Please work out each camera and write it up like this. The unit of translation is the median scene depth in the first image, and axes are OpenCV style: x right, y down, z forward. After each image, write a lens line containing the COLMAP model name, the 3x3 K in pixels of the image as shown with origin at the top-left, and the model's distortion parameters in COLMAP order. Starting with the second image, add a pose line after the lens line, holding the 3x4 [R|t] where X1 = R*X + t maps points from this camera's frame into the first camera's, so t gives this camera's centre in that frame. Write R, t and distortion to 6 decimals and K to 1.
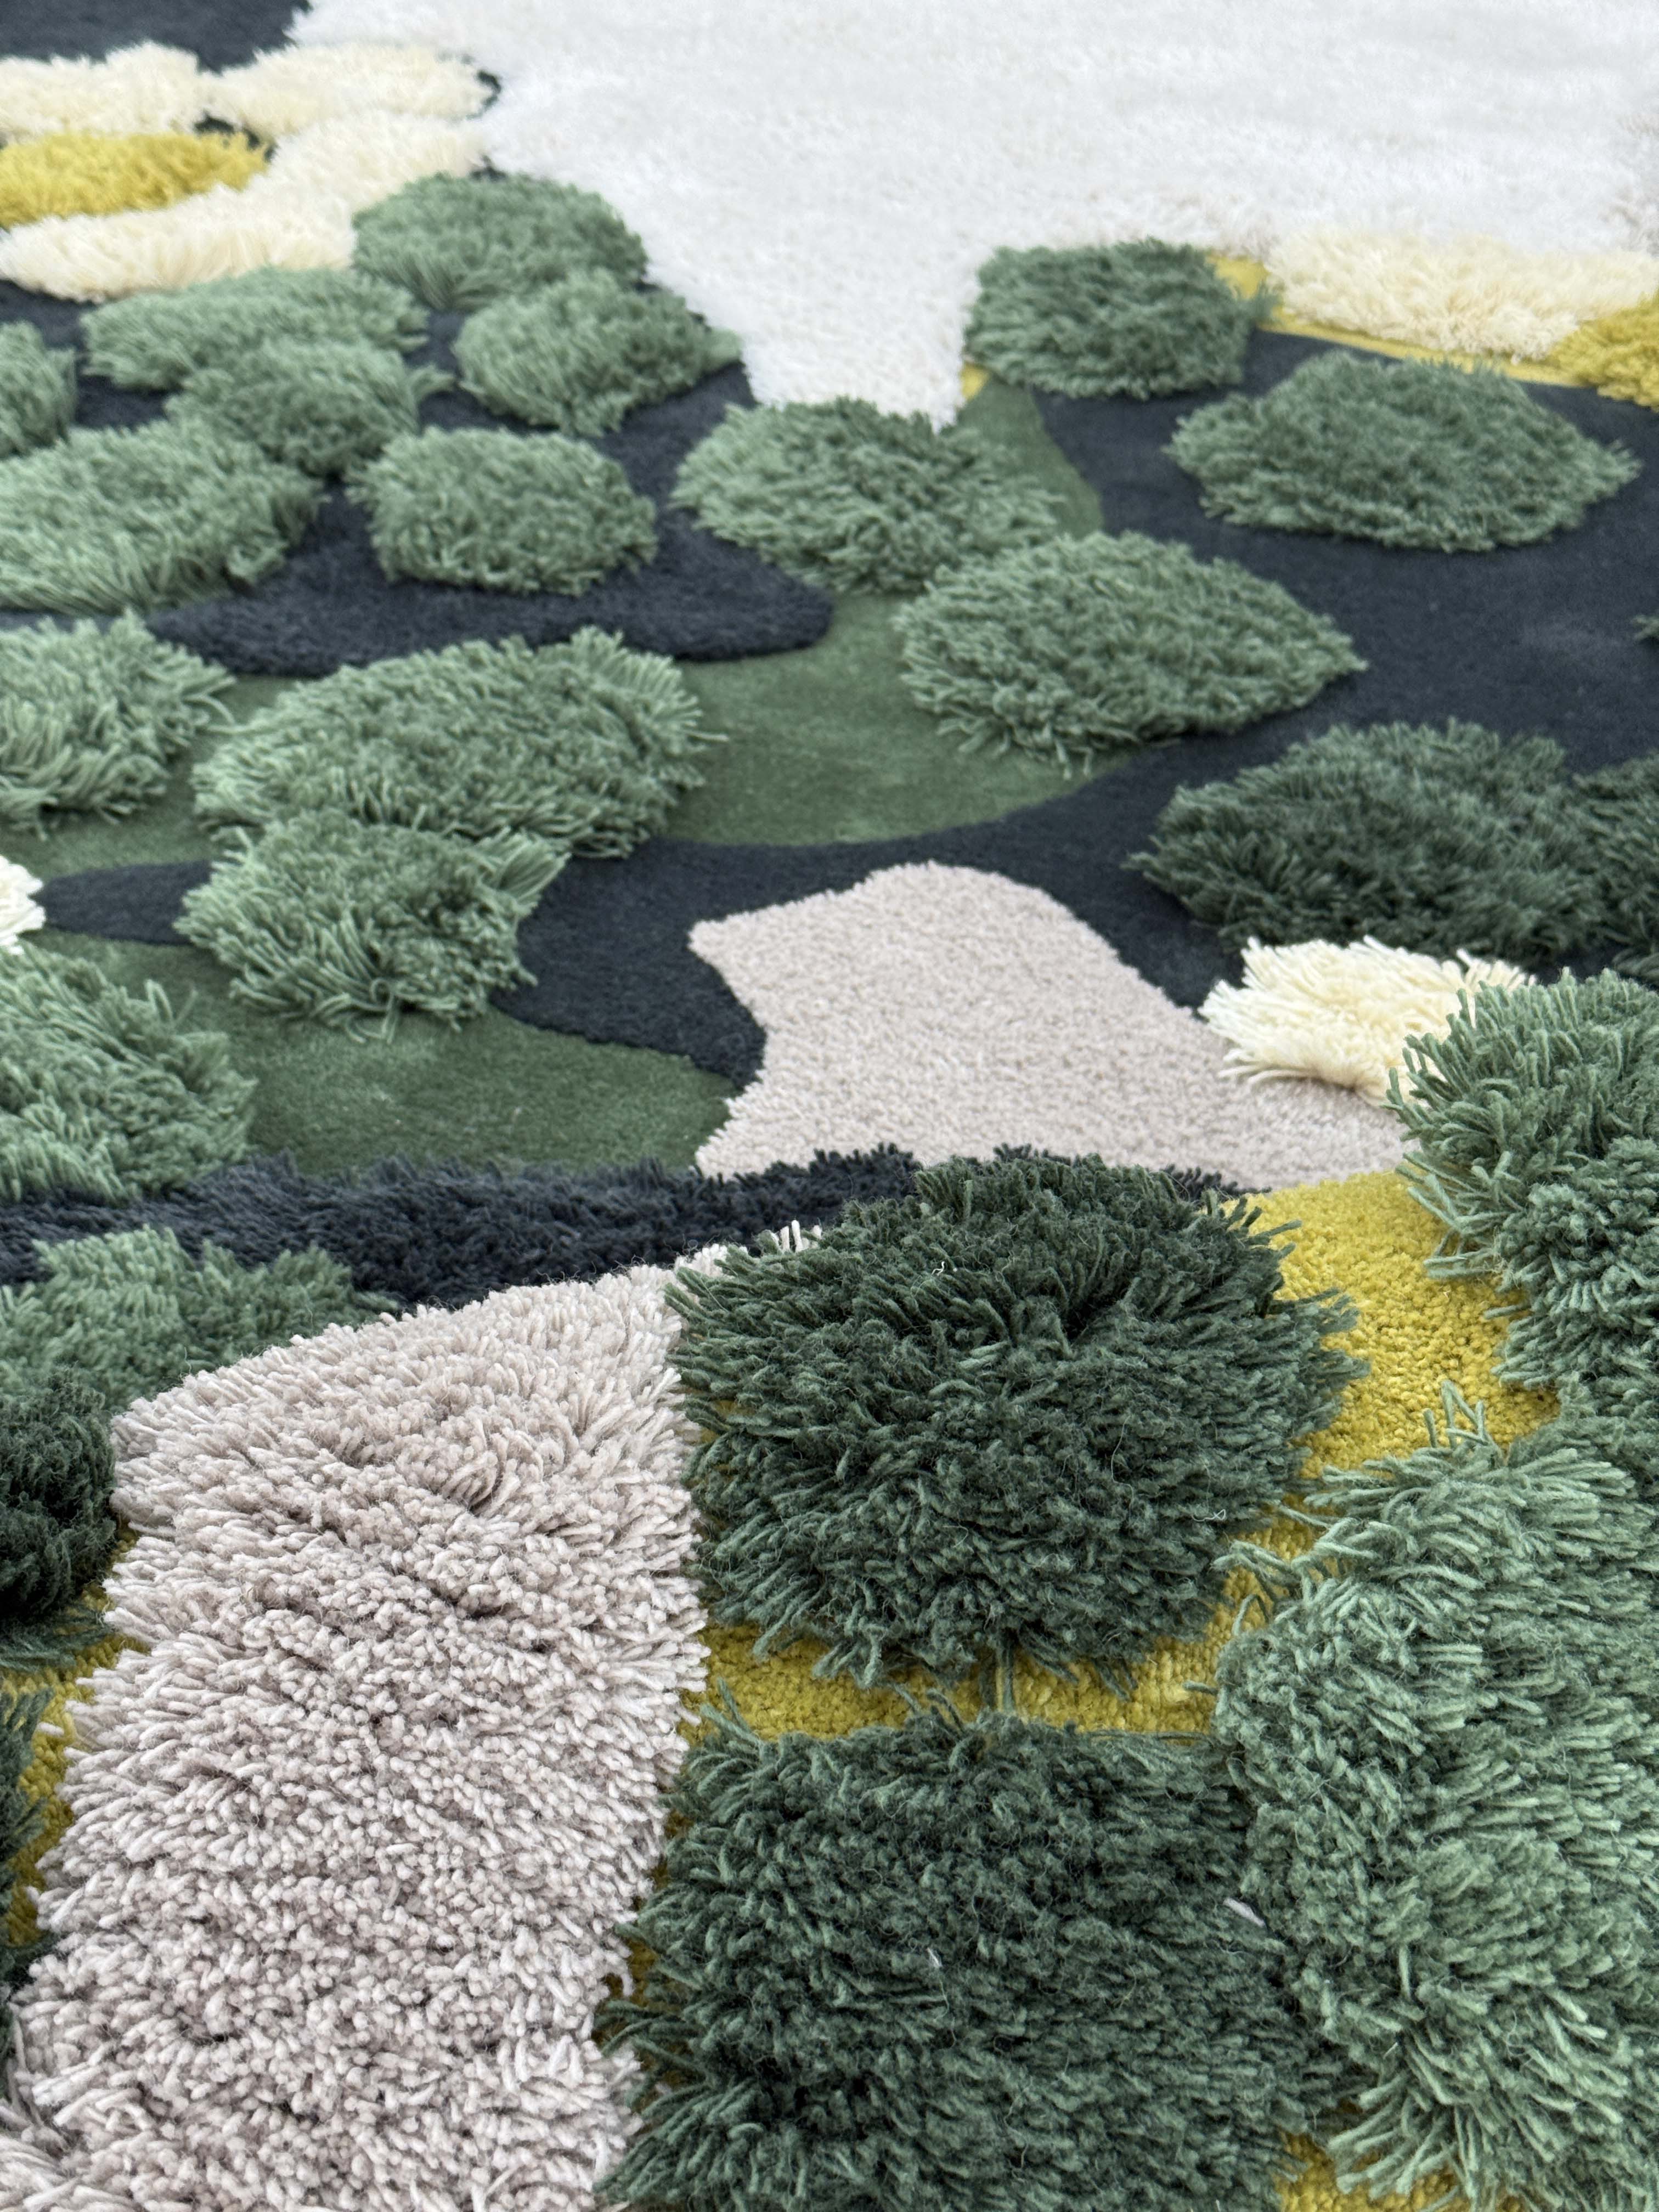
lens RADIAL K [[3145.7, 0, 829.5], [0, 3145.7, 1106.0], [0, 0, 1]] dist [0.179607, -0.261330]
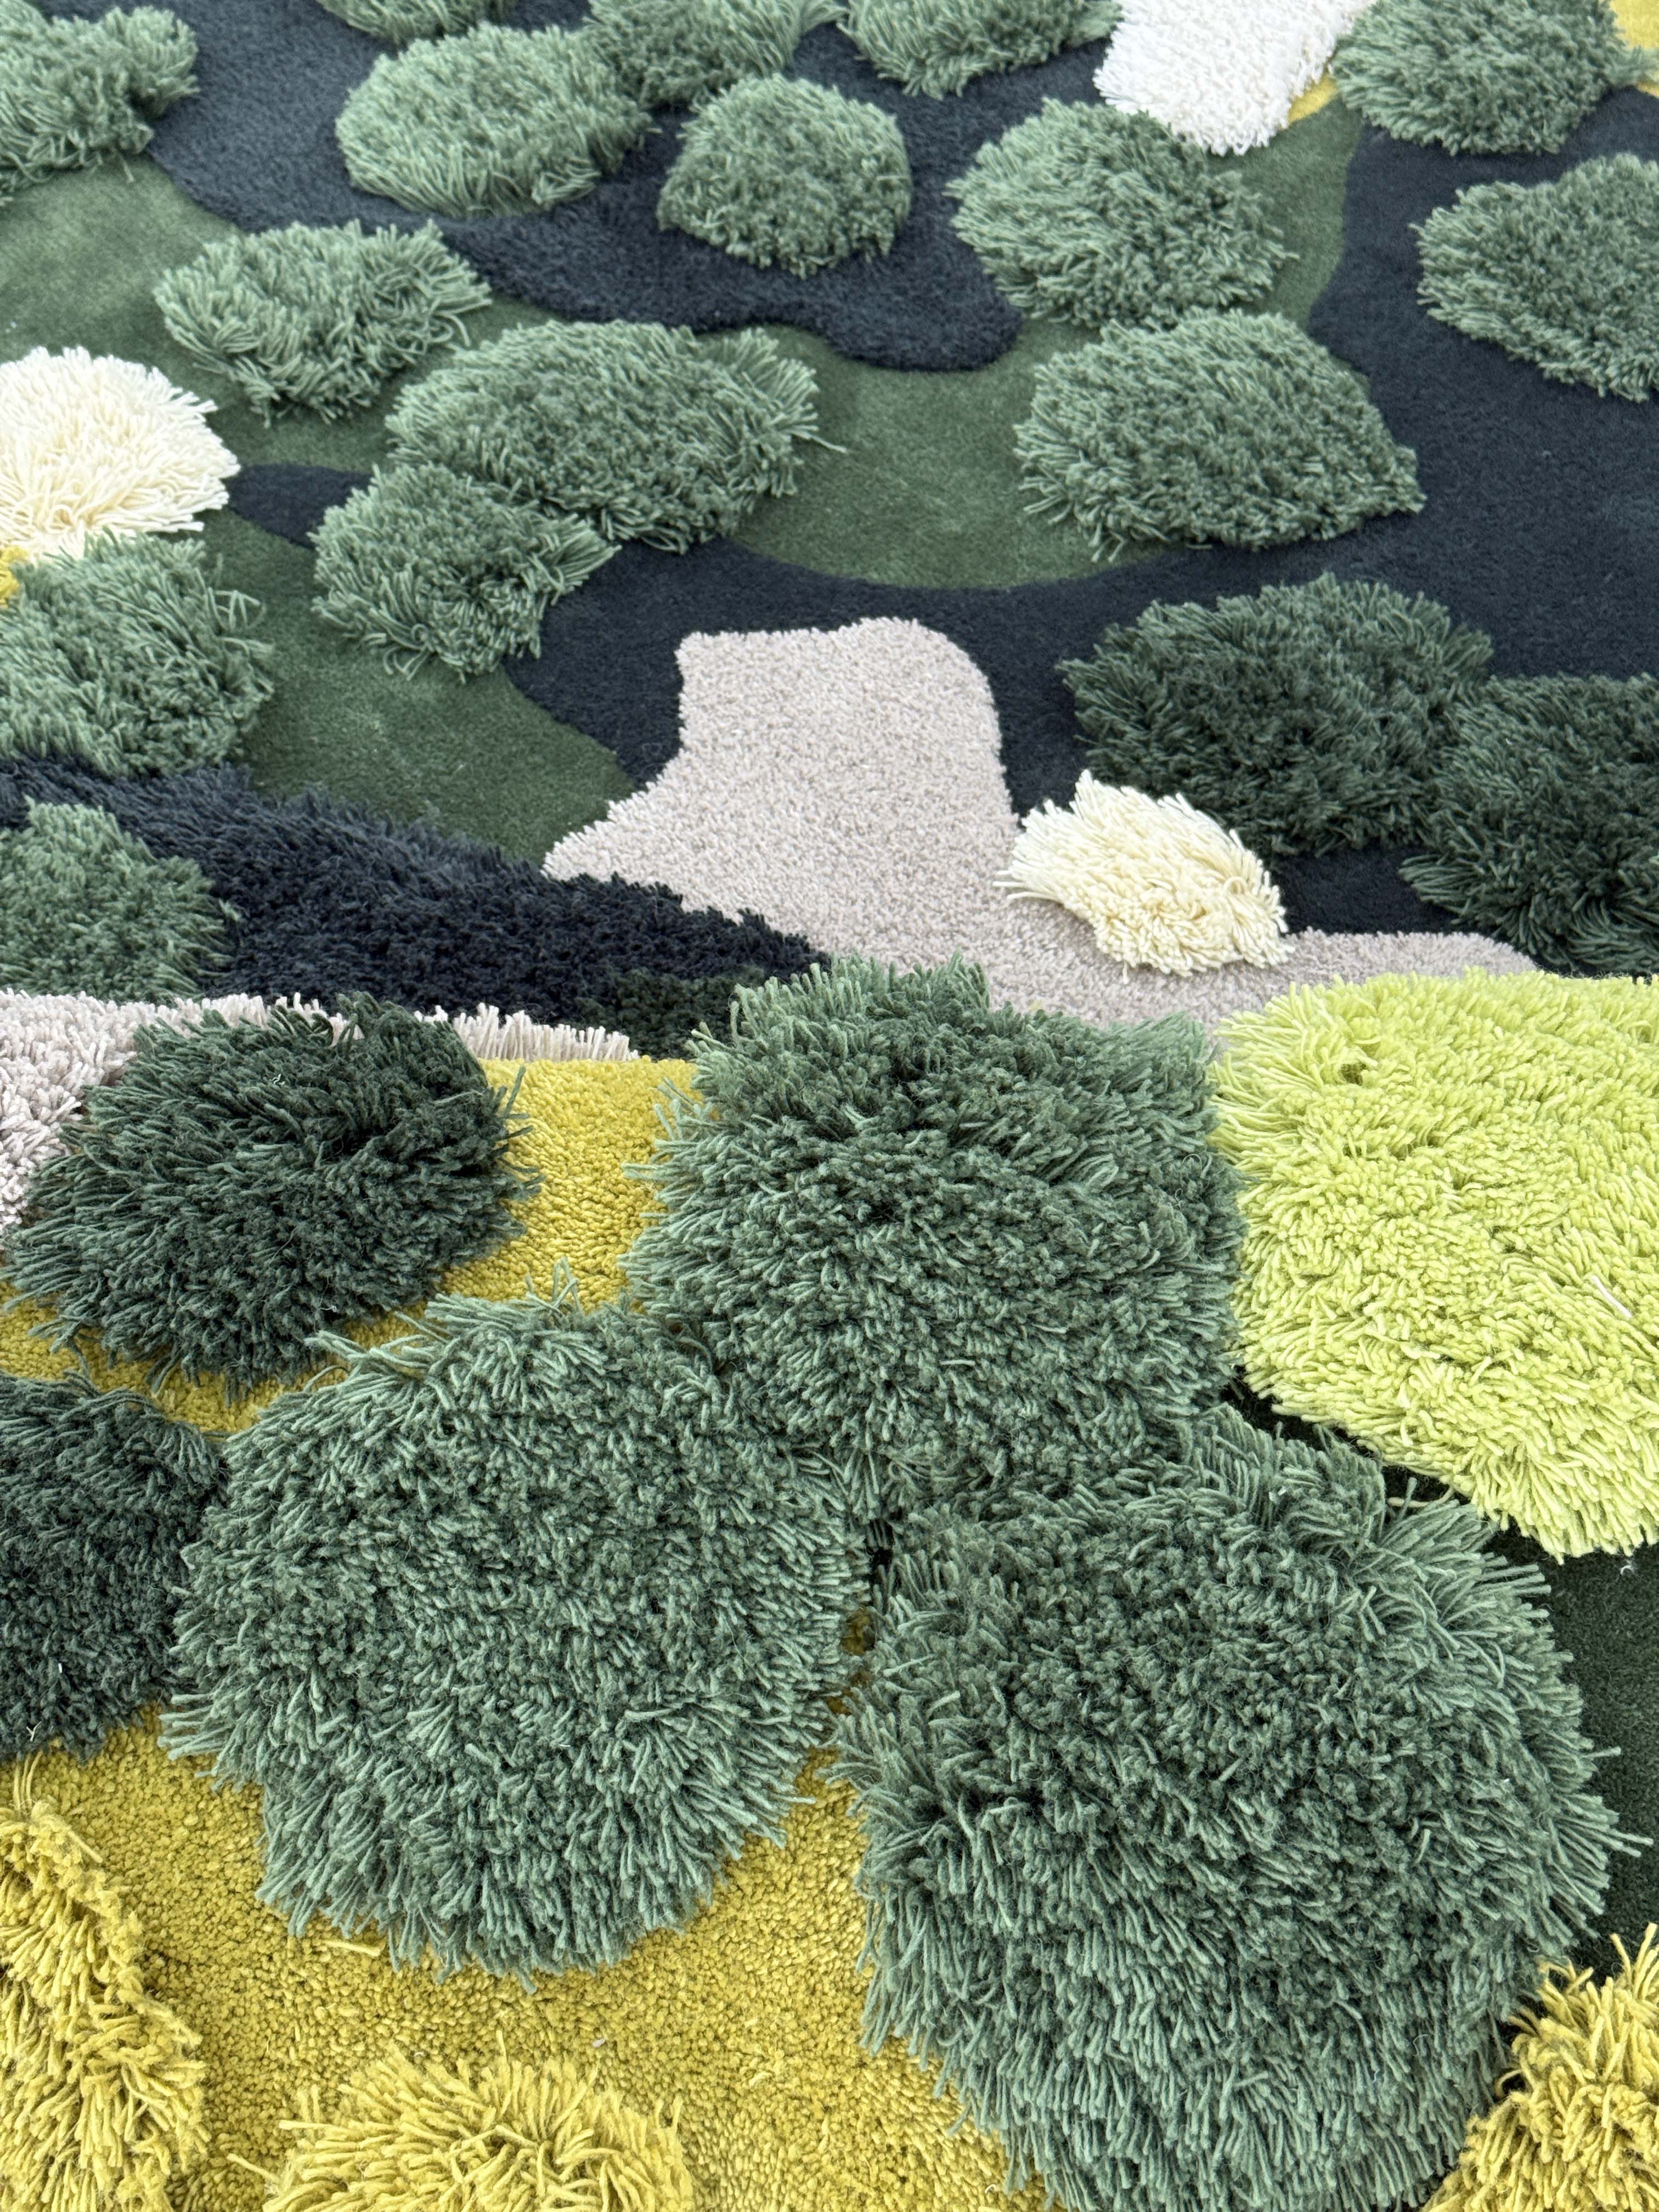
lens RADIAL K [[3145.7, 0, 829.5], [0, 3145.7, 1106.0], [0, 0, 1]] dist [0.179607, -0.261330]
pose [[0.920680, 0.285019, -0.266669, 0.366233], [-0.216011, 0.941113, 0.260087, -0.204815], [0.325096, -0.181854, 0.928031, -0.141041]]
